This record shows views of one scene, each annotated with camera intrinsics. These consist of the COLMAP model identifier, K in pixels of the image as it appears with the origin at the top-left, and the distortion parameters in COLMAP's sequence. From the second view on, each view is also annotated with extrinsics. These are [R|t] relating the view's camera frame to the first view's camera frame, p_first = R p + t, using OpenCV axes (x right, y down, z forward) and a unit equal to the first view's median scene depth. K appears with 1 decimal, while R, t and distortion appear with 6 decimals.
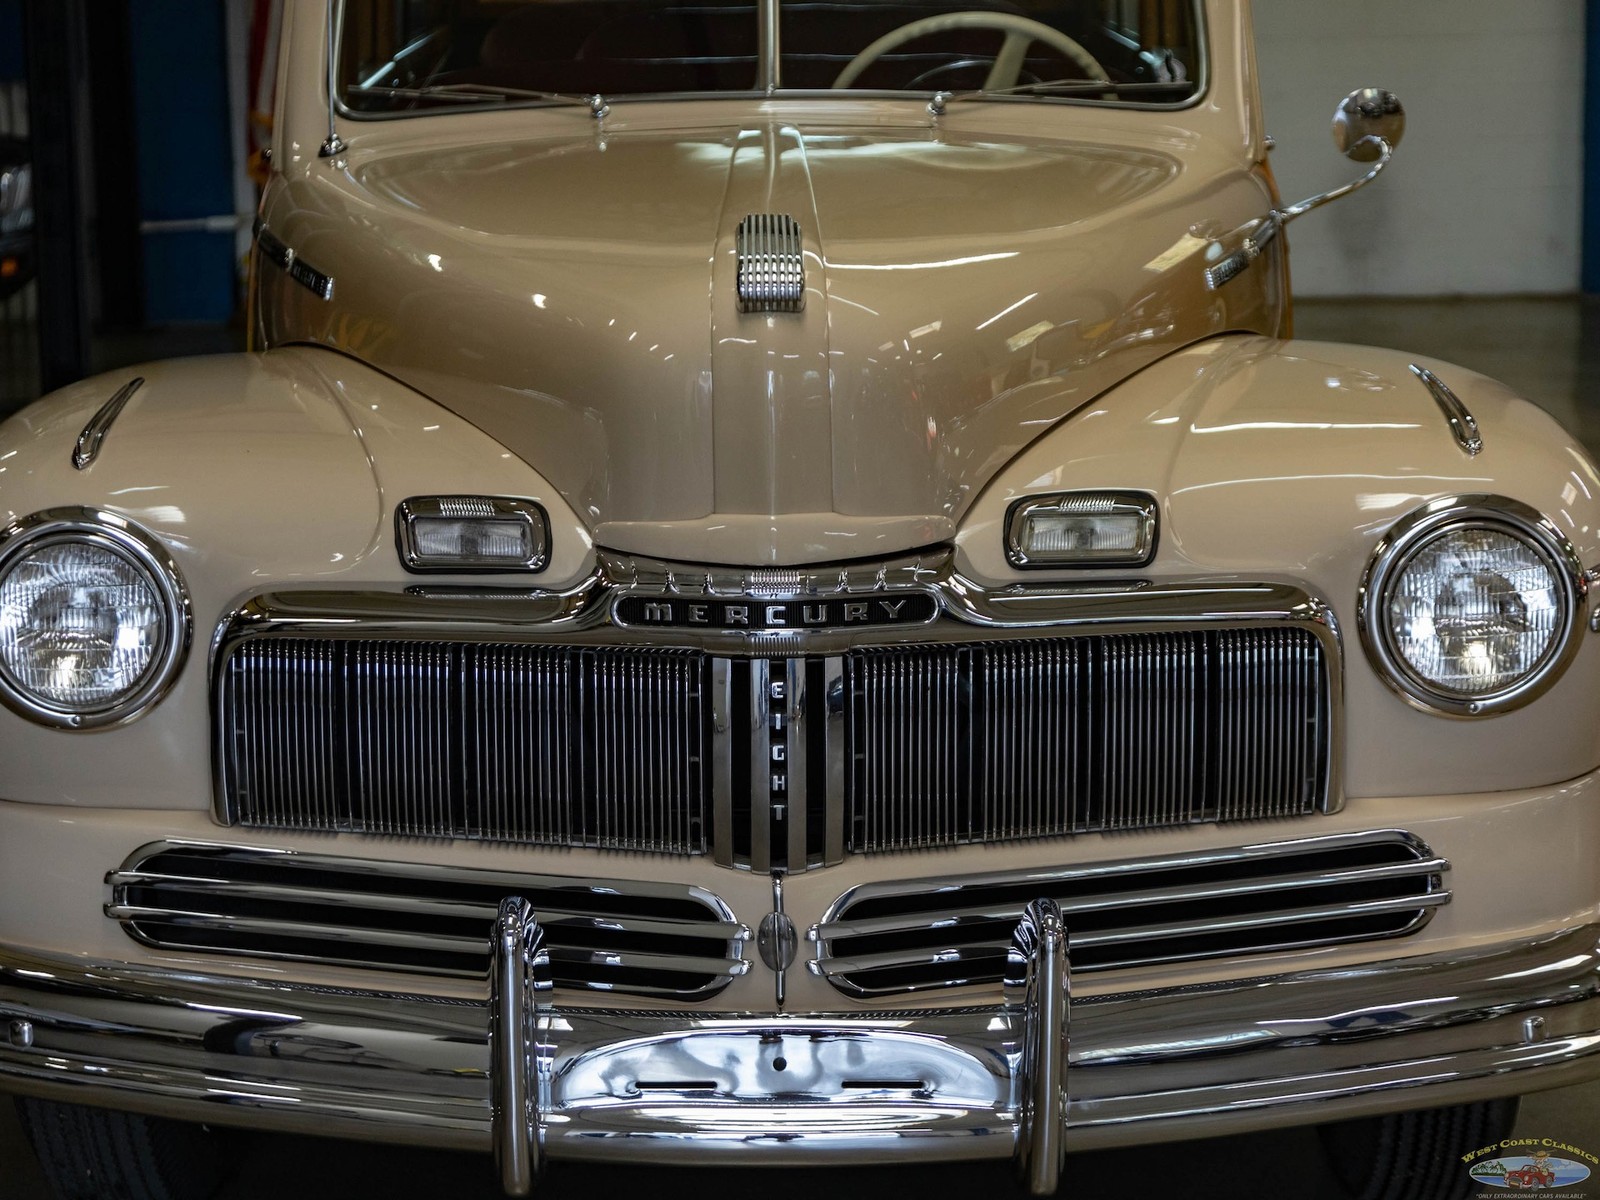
lens RADIAL K [[4098.9, 0, 781.3], [0, 4098.9, 600.4], [0, 0, 1]] dist [0.038700, -0.222762]
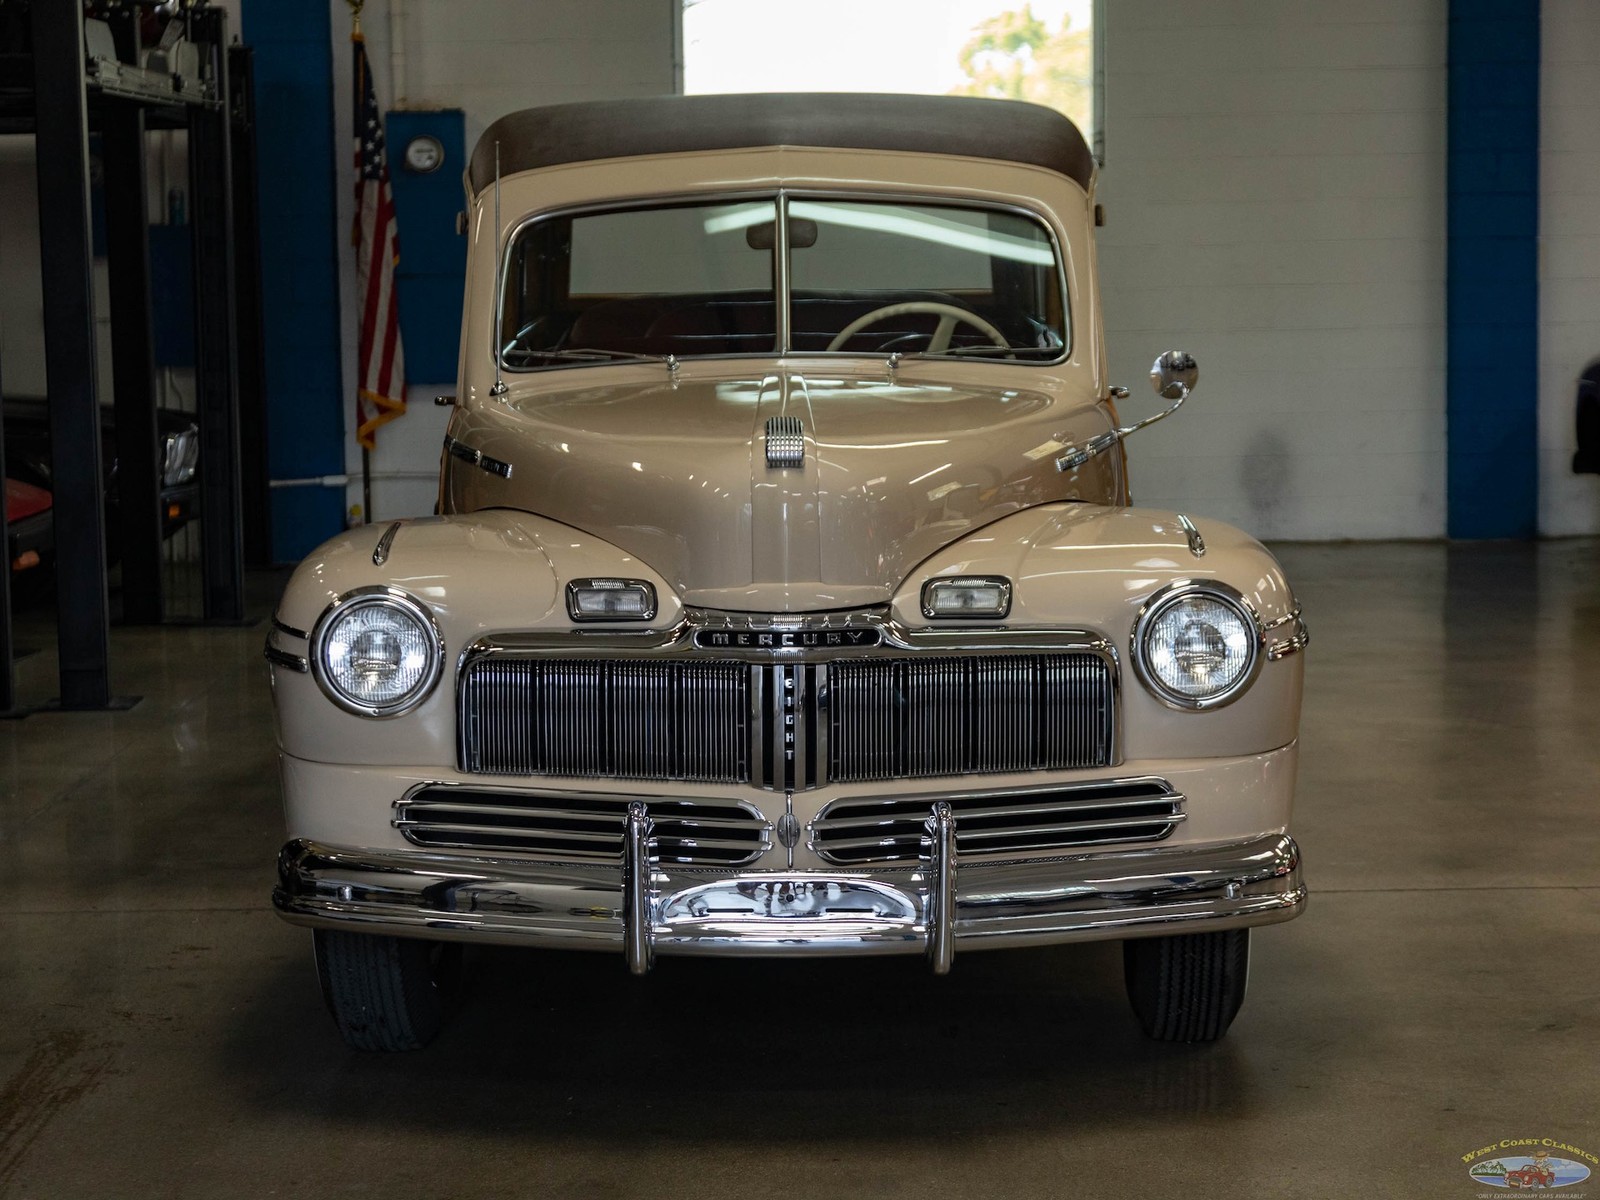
lens RADIAL K [[4098.9, 0, 781.3], [0, 4098.9, 600.4], [0, 0, 1]] dist [0.038700, -0.222762]
pose [[0.999996, 0.000558, -0.002590, 0.000298], [-0.000749, 0.997240, -0.074241, 0.111682], [0.002541, 0.074242, 0.997237, -0.711038]]
